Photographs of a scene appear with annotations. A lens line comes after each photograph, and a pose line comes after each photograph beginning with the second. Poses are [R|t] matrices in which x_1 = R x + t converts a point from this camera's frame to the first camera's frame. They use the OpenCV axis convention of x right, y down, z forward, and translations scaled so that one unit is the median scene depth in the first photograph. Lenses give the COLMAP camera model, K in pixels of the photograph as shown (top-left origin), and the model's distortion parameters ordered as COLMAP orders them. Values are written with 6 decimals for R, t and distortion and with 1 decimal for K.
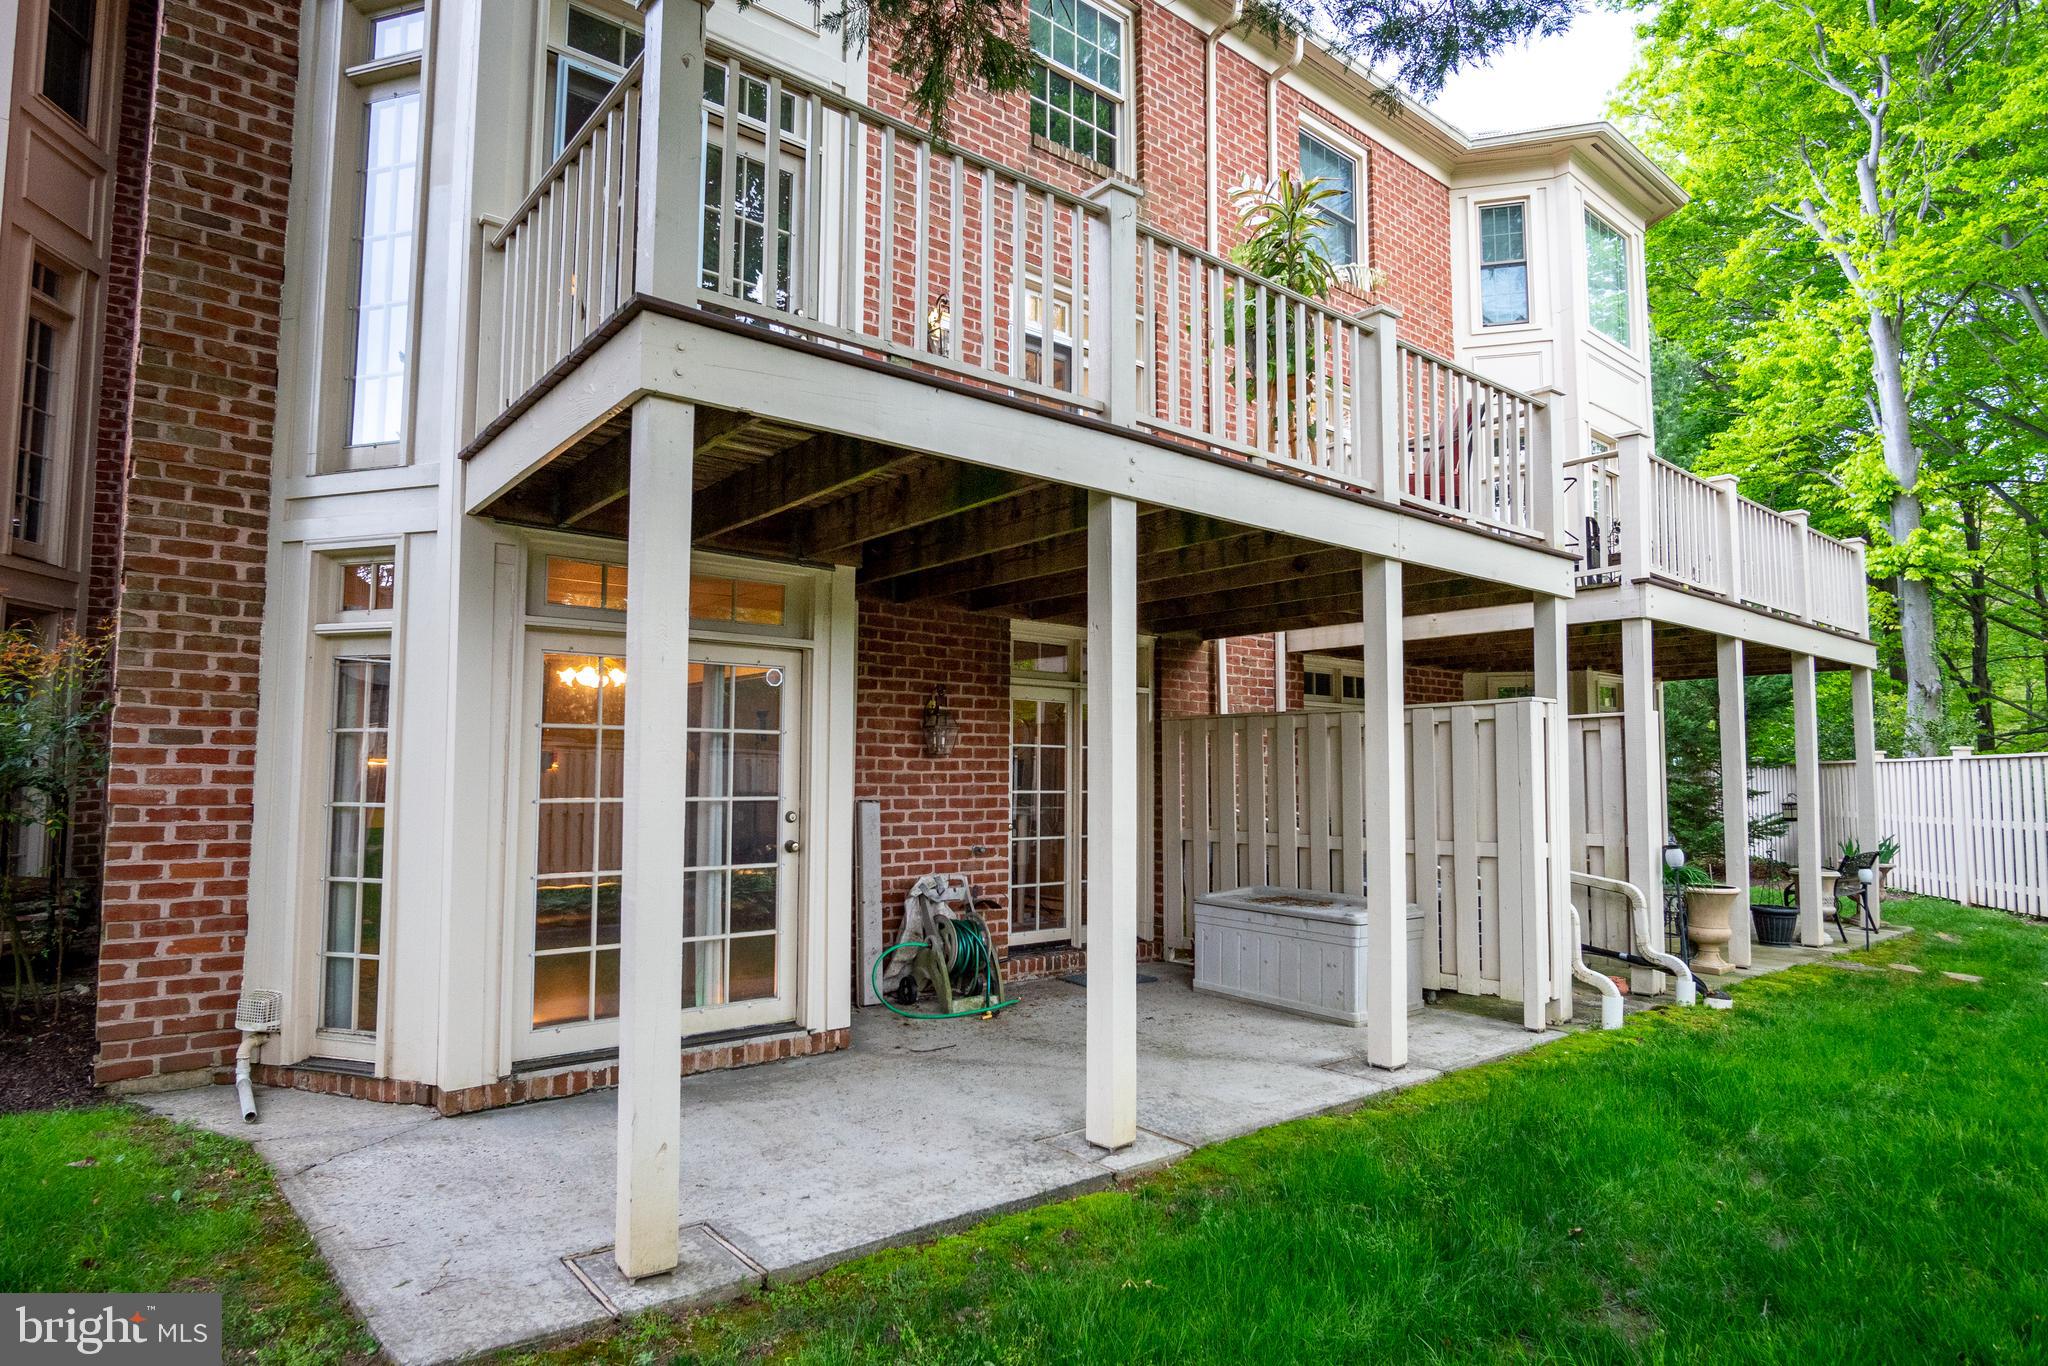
lens RADIAL K [[1099.4, 0, 1024.0], [0, 1099.4, 683.0], [0, 0, 1]] dist [-0.035825, 0.011554]
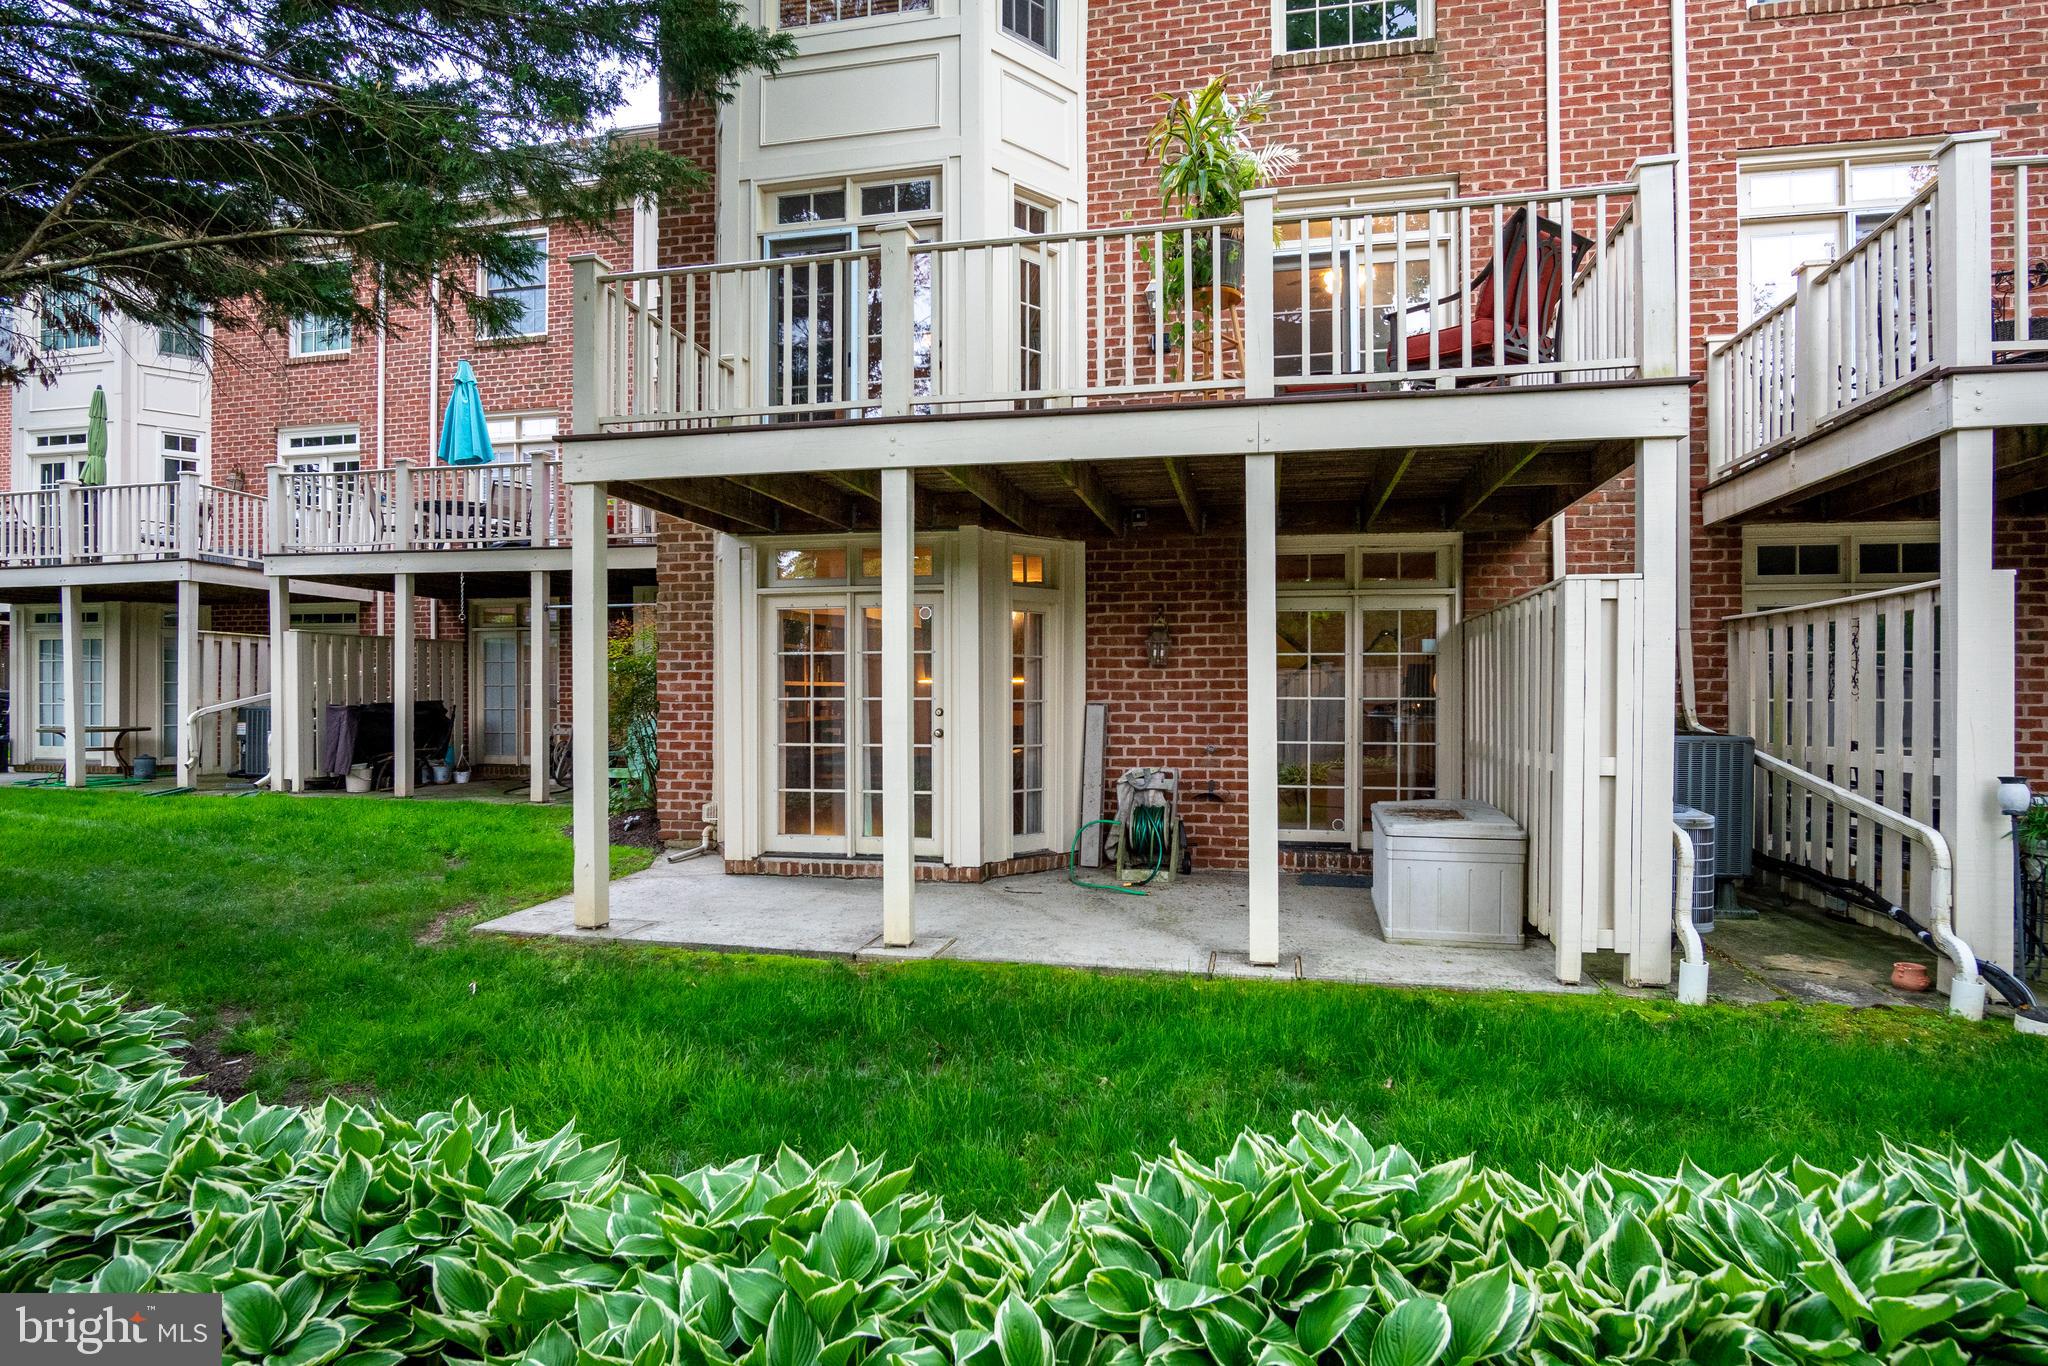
lens RADIAL K [[1099.4, 0, 1024.0], [0, 1099.4, 683.0], [0, 0, 1]] dist [-0.035825, 0.011554]
pose [[0.636816, -0.012249, -0.770919, 0.947541], [0.067463, 0.996924, 0.039888, 0.037085], [0.768059, -0.077410, 0.635683, 0.200053]]
